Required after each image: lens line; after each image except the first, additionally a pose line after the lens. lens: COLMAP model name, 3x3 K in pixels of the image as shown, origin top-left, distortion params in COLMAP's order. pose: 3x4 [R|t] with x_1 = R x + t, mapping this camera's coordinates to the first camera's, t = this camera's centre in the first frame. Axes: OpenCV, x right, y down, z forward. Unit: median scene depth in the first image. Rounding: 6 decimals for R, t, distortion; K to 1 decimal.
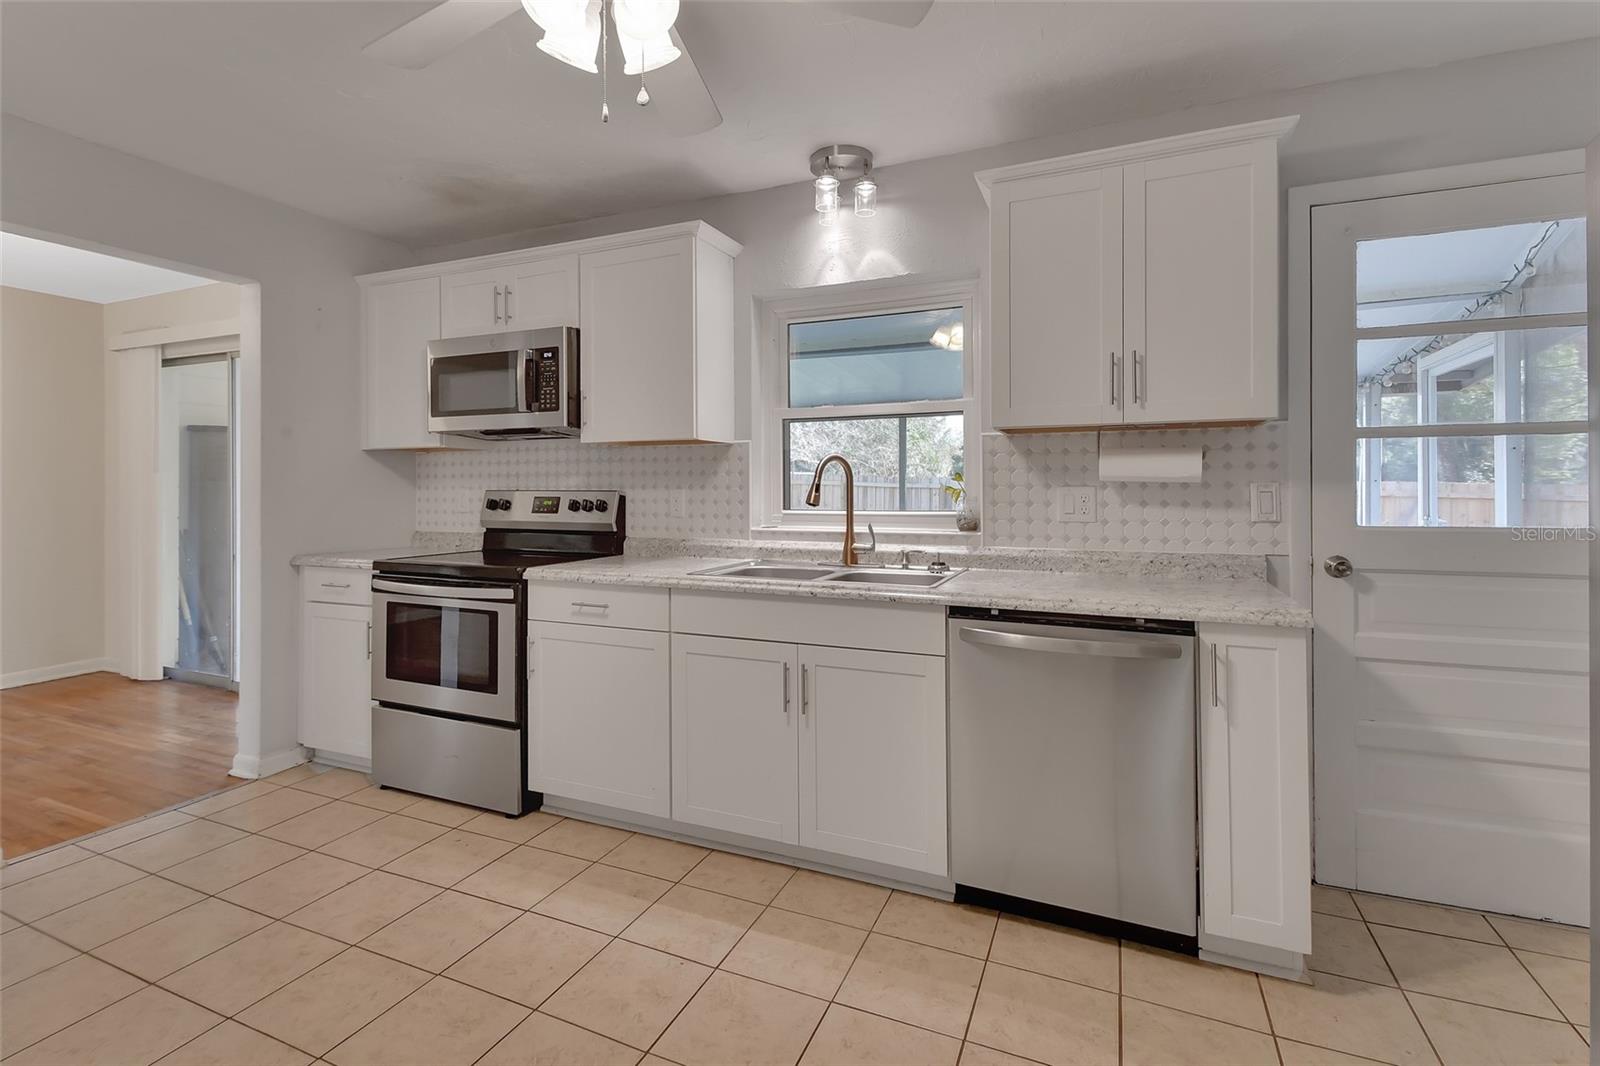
lens RADIAL K [[749.5, 0, 761.8], [0, 749.5, 489.7], [0, 0, 1]] dist [0.001589, 0.000246]
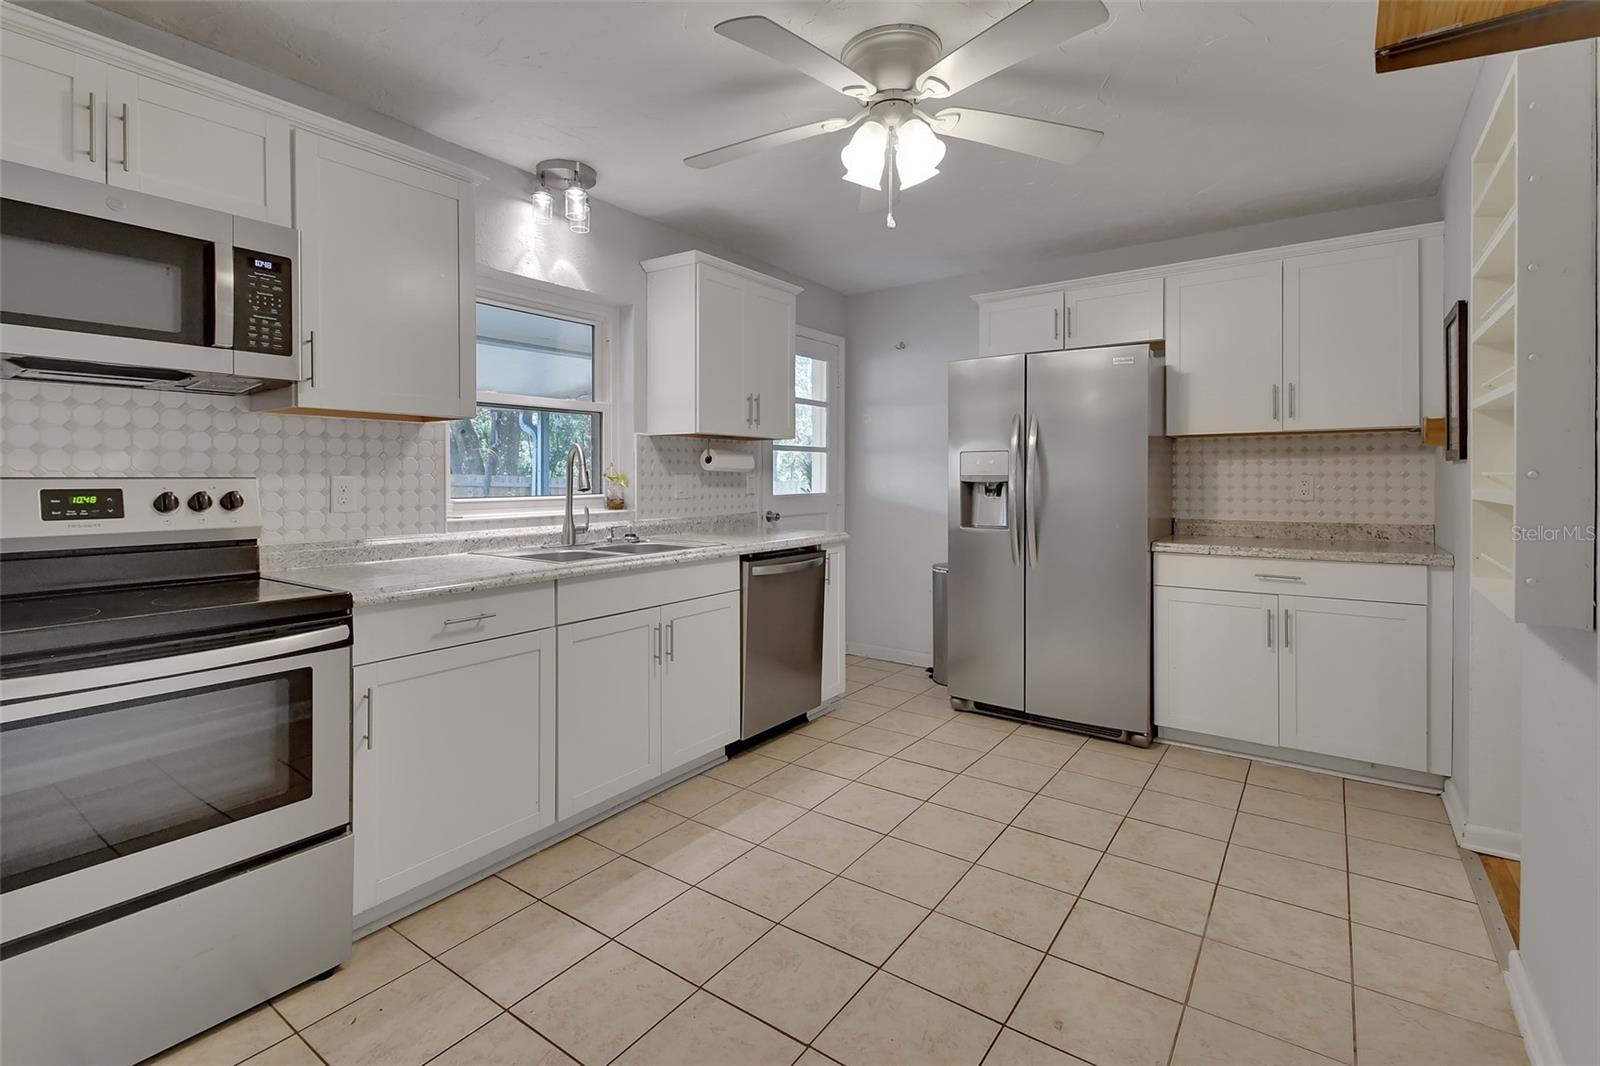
lens RADIAL K [[737.8, 0, 794.8], [0, 737.8, 480.7], [0, 0, 1]] dist [-0.002415, -0.000498]
pose [[0.190221, -0.004947, 0.981729, -0.883780], [0.001456, 0.999988, 0.004757, 0.001759], [-0.981740, 0.000524, 0.190226, 0.474044]]
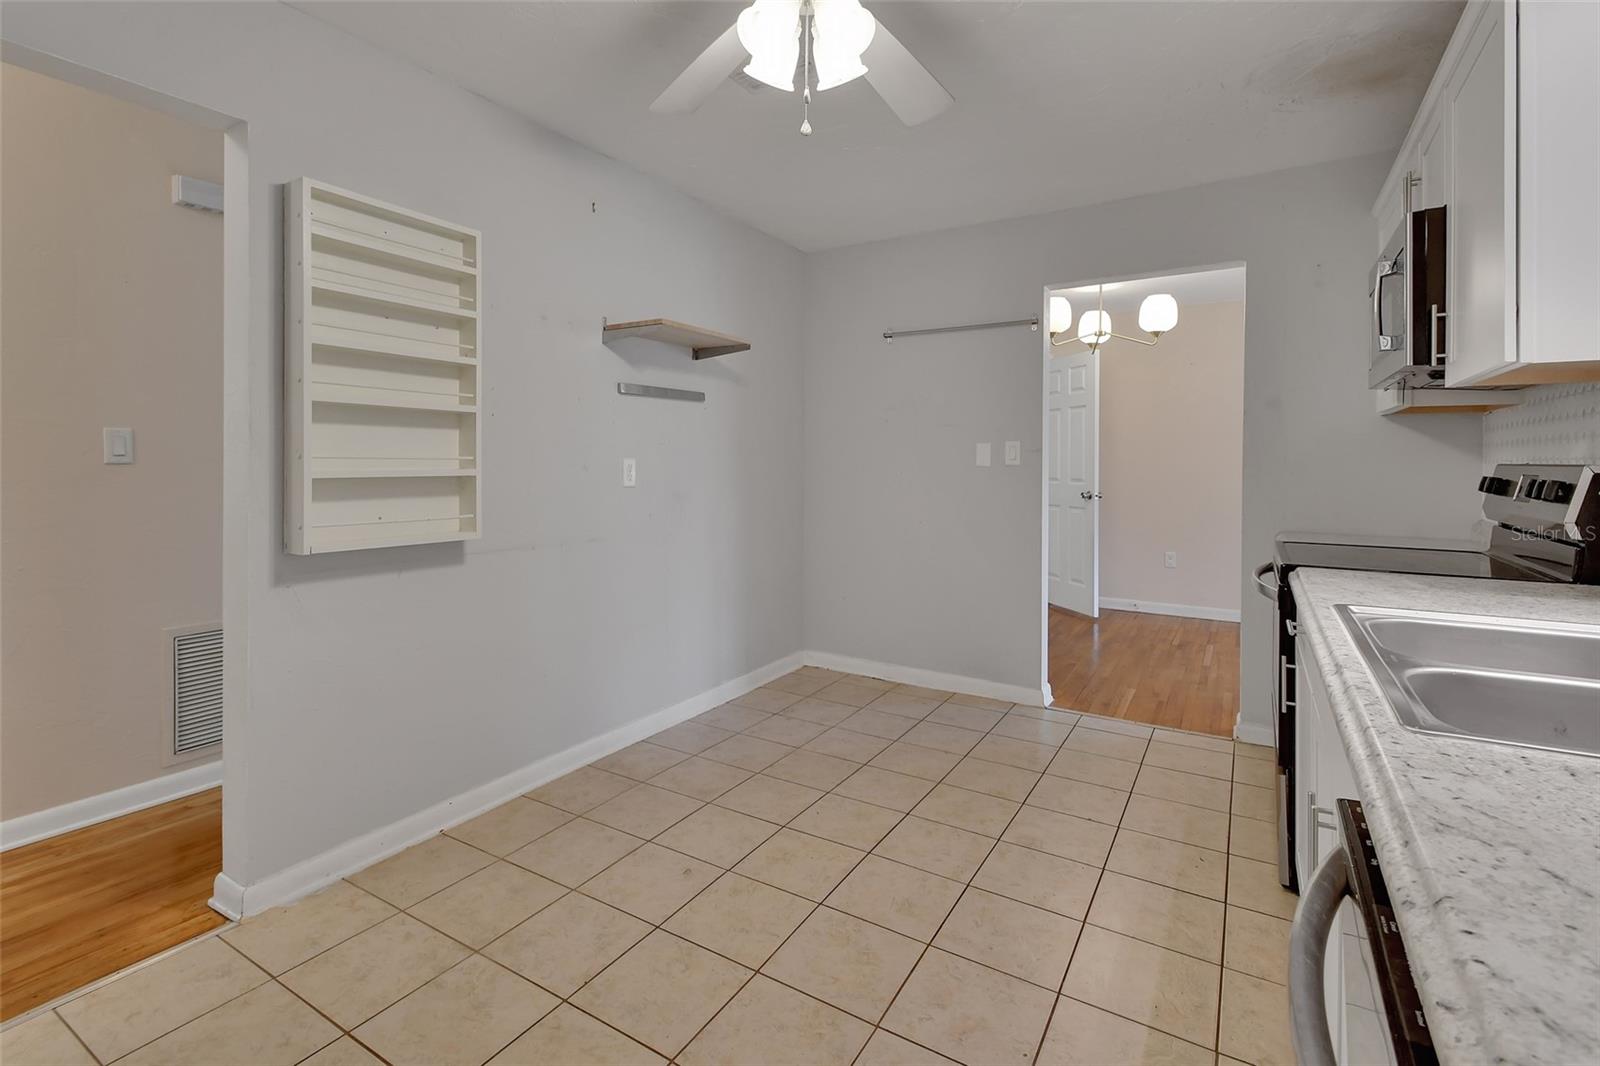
lens RADIAL K [[745.8, 0, 793.6], [0, 745.8, 458.4], [0, 0, 1]] dist [0.001229, 0.000200]
pose [[-0.119298, -0.004490, -0.992848, 0.490563], [-0.003907, 0.999984, -0.004053, 0.001299], [0.992851, 0.003395, -0.119314, 0.583828]]
